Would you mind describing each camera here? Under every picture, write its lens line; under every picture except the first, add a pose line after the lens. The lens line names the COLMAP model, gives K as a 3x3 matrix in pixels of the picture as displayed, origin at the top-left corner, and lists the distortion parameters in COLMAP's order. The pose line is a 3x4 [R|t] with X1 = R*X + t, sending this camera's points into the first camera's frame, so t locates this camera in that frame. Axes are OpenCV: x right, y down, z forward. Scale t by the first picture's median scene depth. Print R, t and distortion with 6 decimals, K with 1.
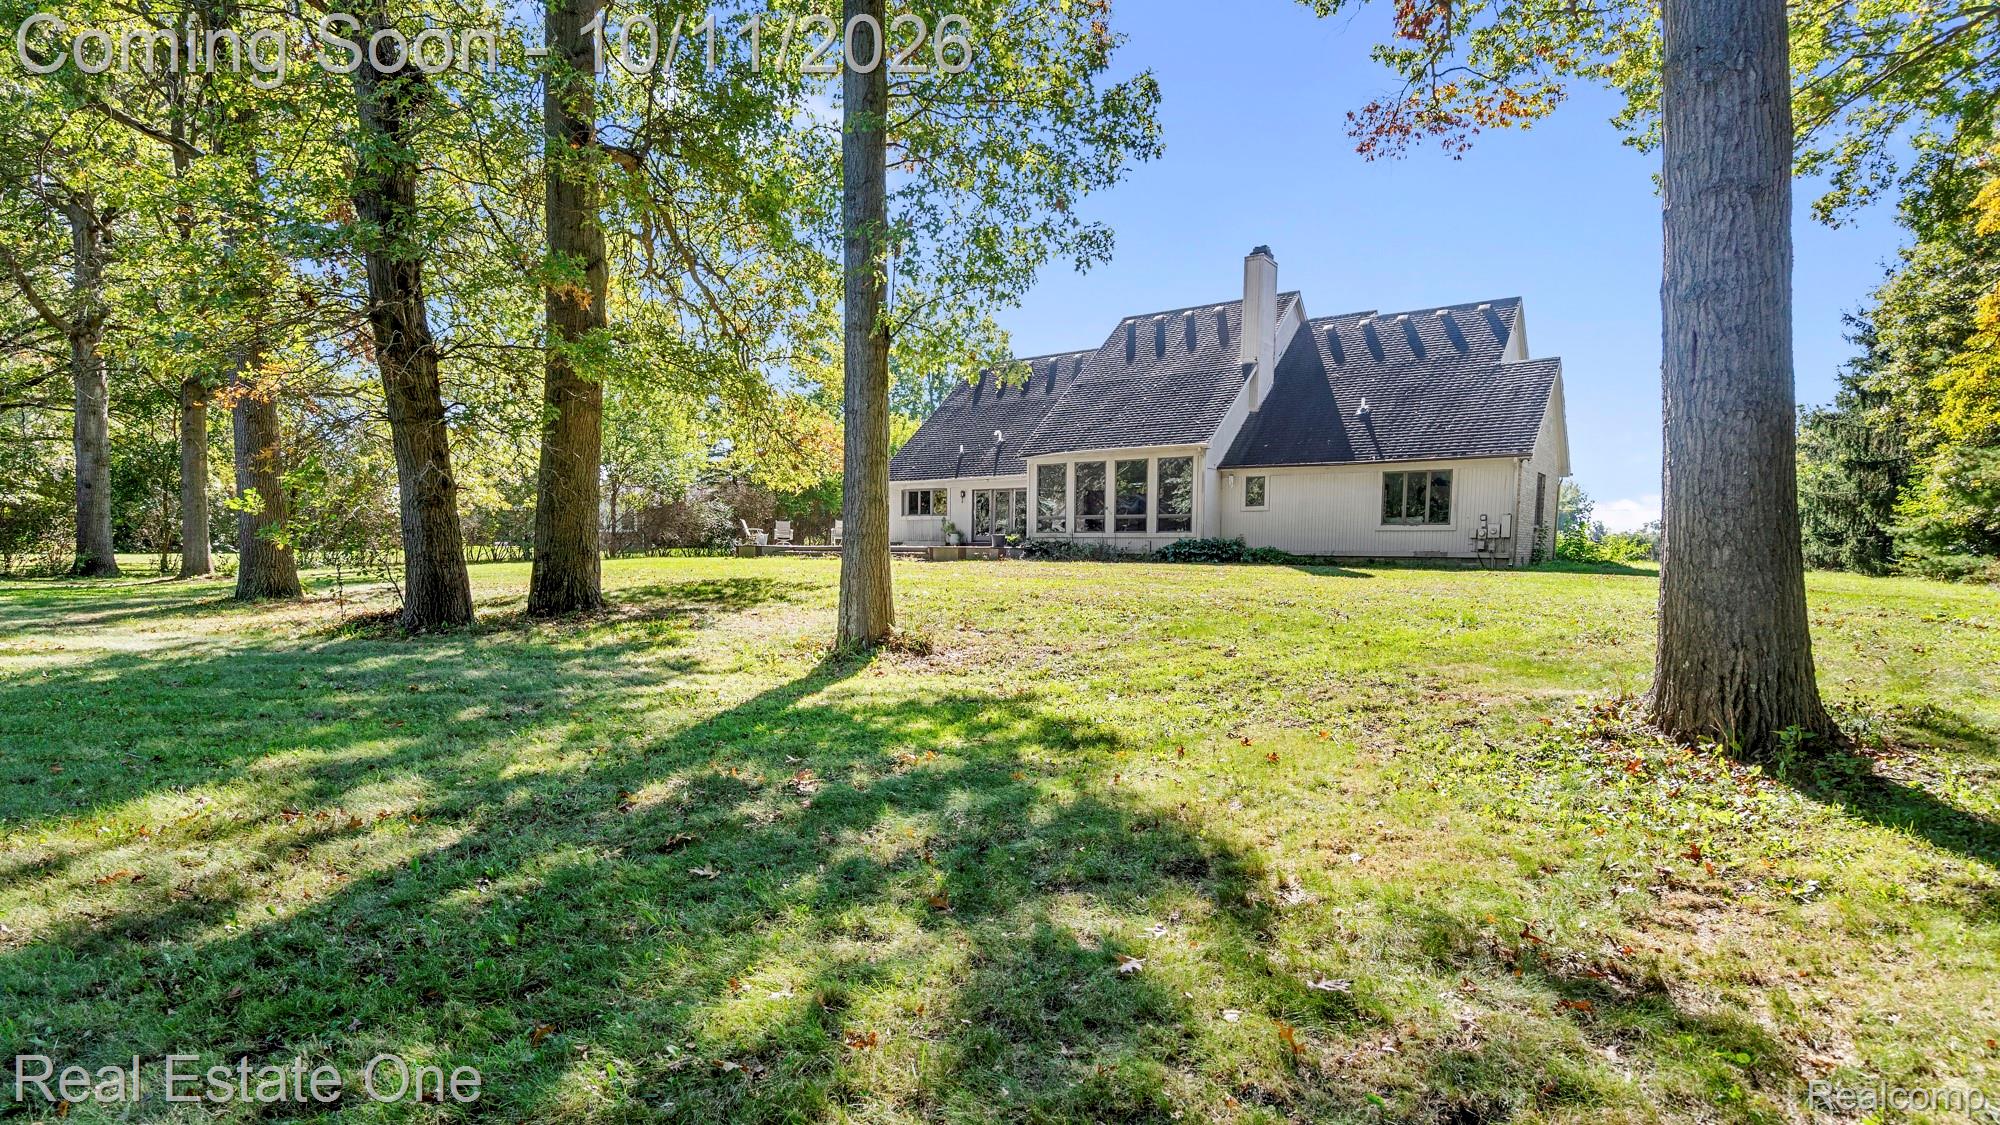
lens RADIAL K [[944.6, 0, 993.4], [0, 944.6, 573.0], [0, 0, 1]] dist [0.000946, 0.000486]
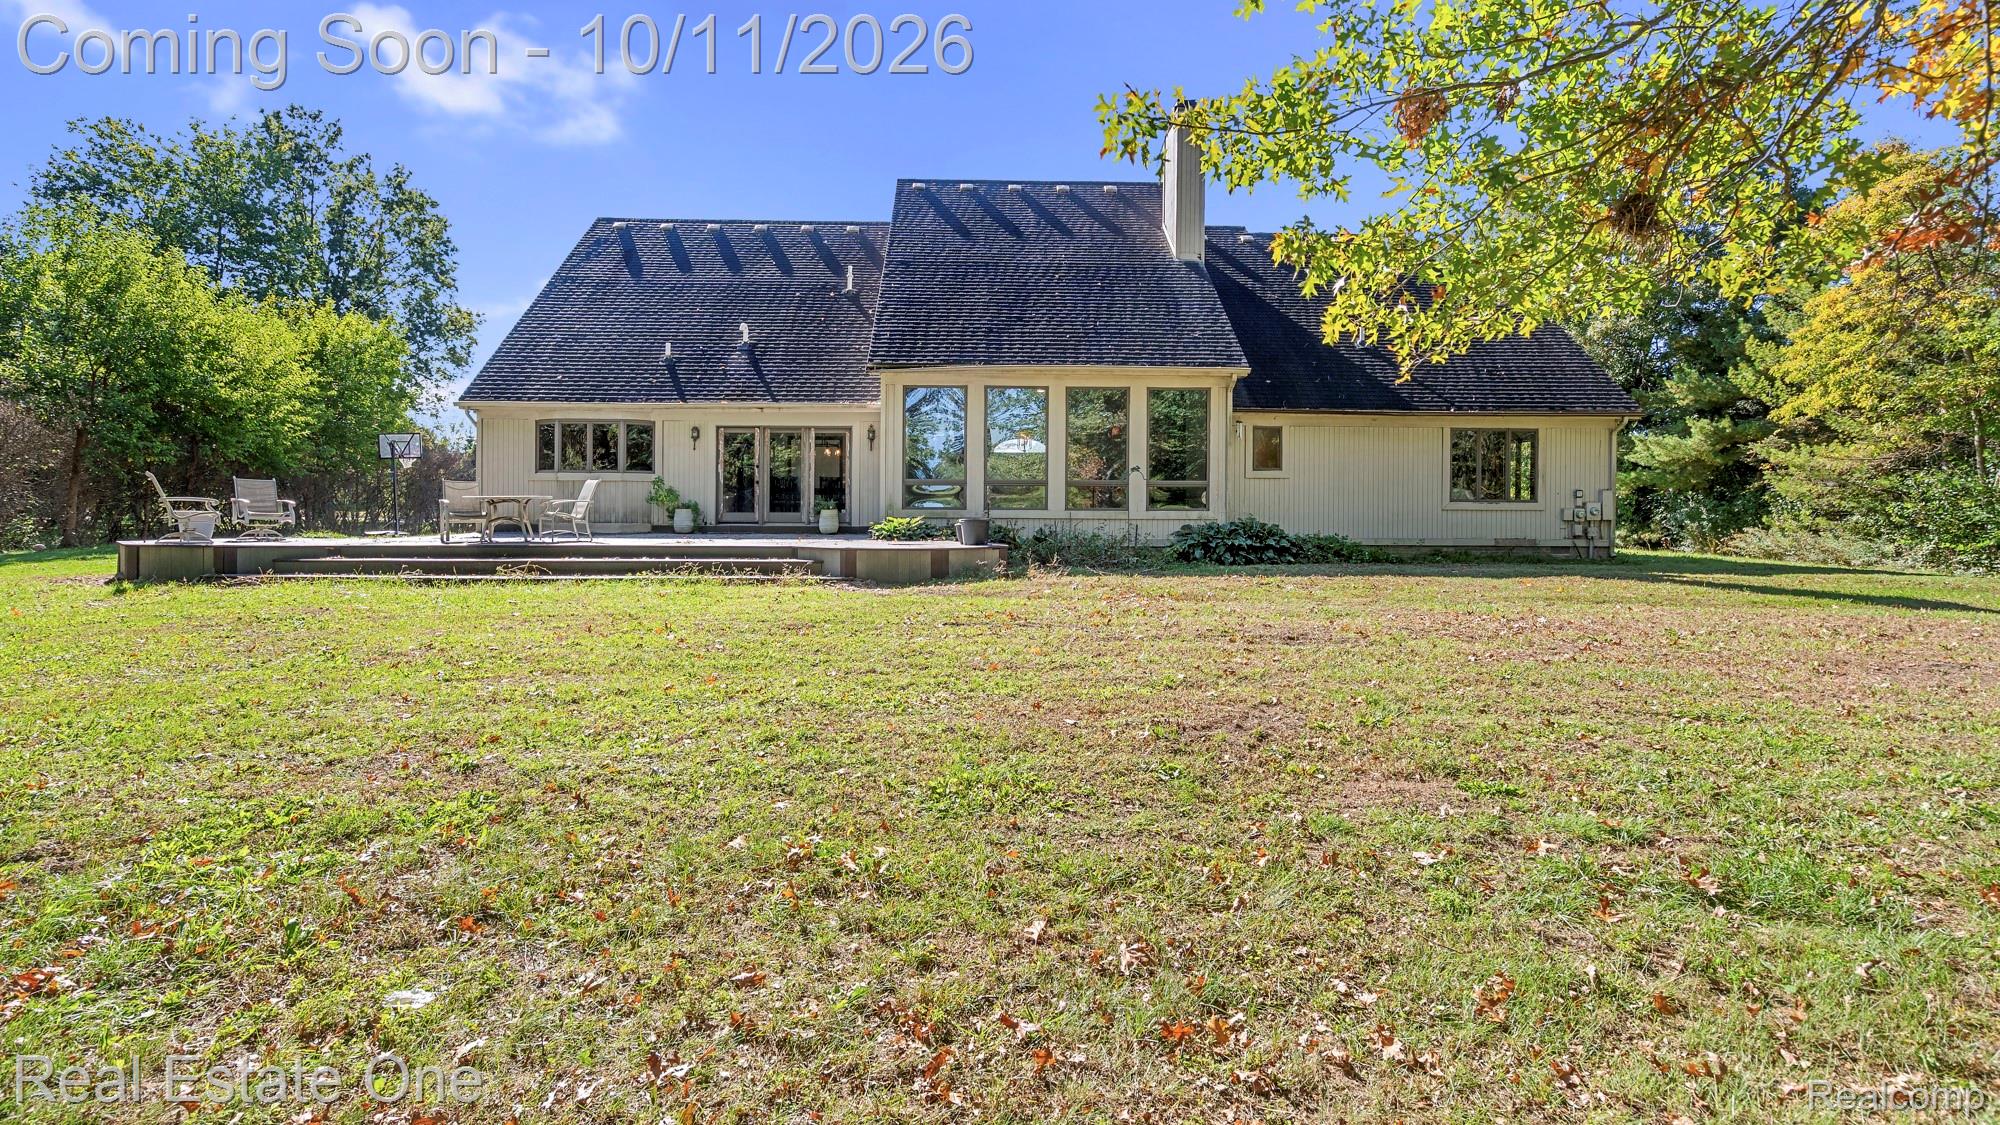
lens RADIAL K [[920.6, 0, 993.5], [0, 920.6, 504.5], [0, 0, 1]] dist [-0.000429, -0.000579]
pose [[0.777695, 0.005033, 0.628621, -0.268628], [0.019256, 0.999308, -0.031823, -0.029559], [-0.628346, 0.036854, 0.777060, 0.597702]]
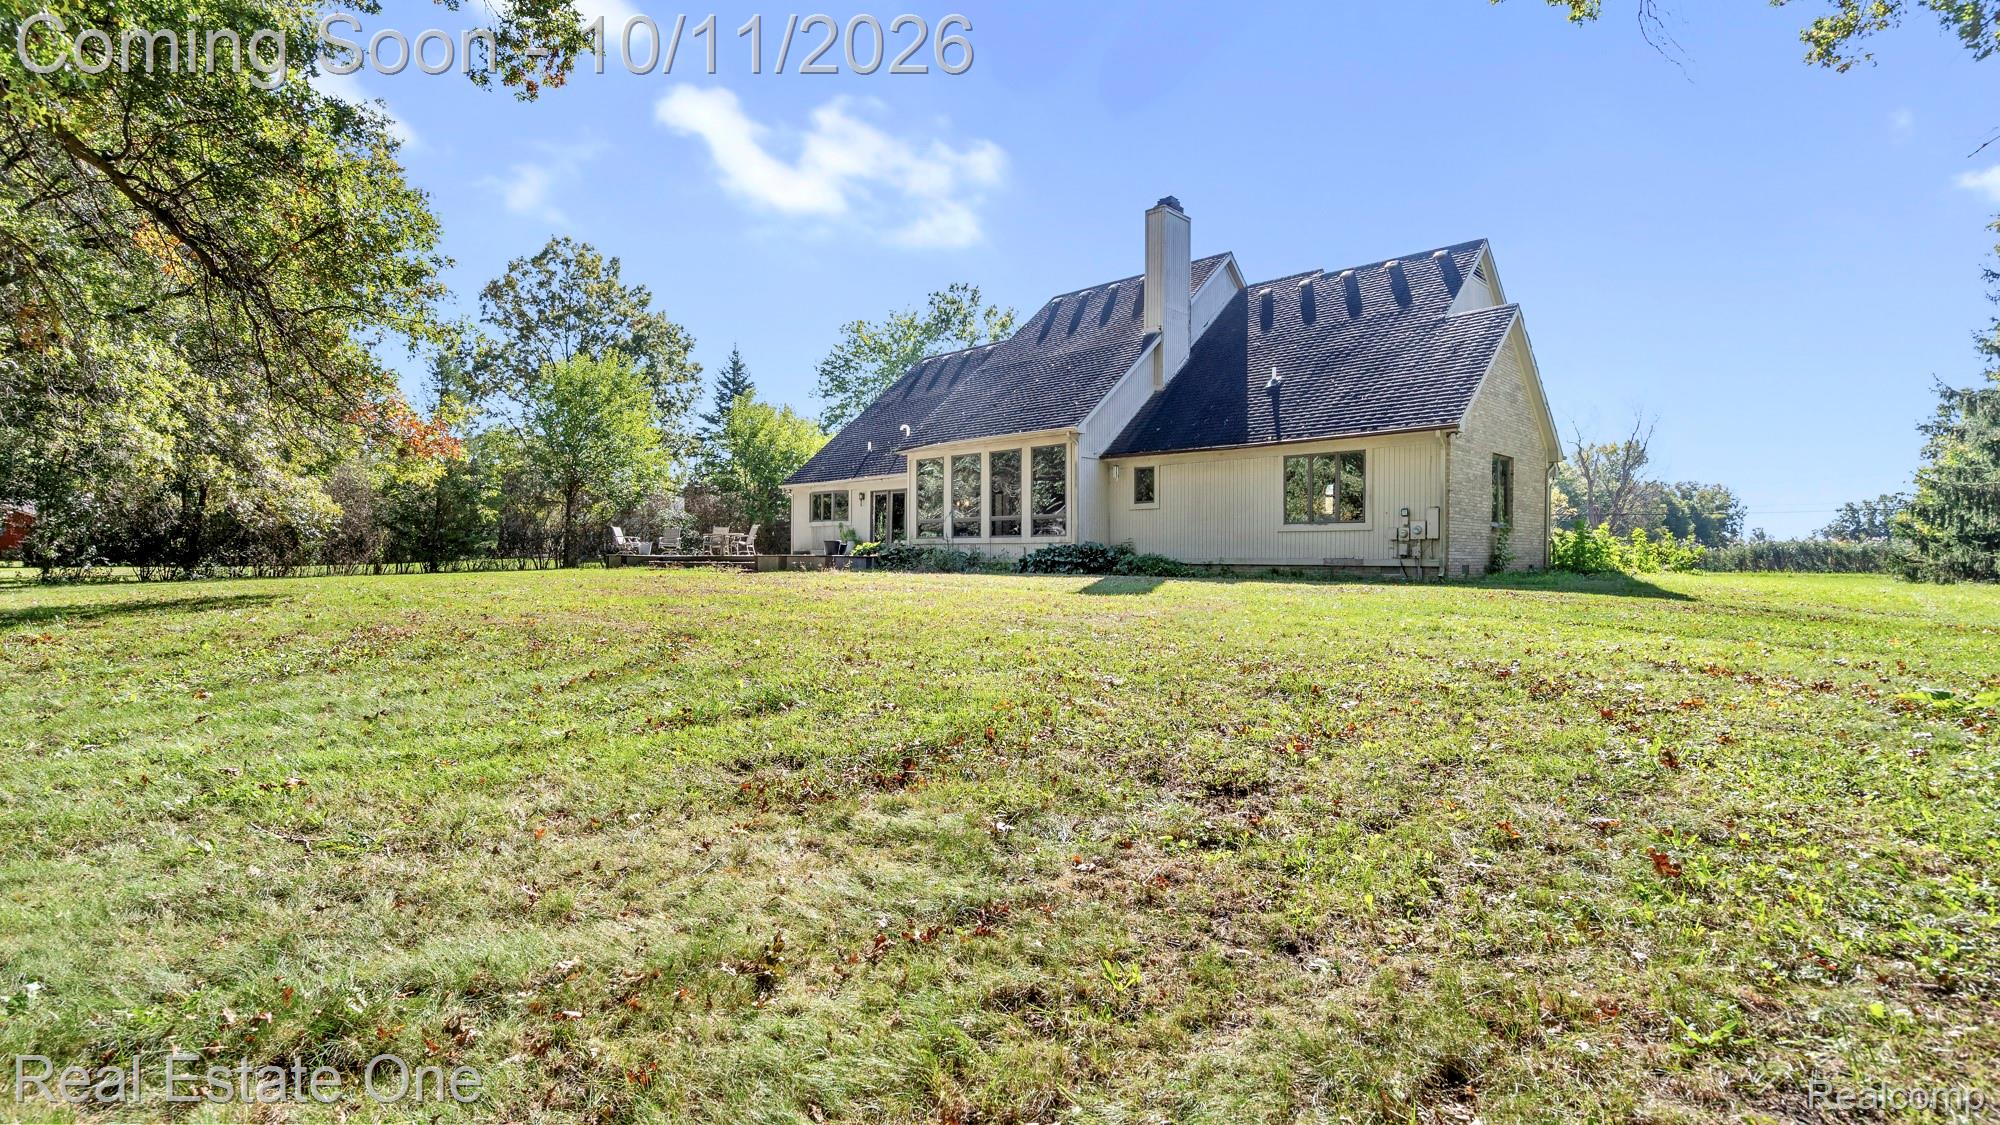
lens RADIAL K [[920.6, 0, 993.5], [0, 920.6, 504.5], [0, 0, 1]] dist [-0.000429, -0.000579]
pose [[0.992025, -0.011440, -0.125518, 0.238685], [0.000538, 0.996248, -0.086547, -0.001614], [0.126037, 0.085789, 0.988309, 0.197892]]
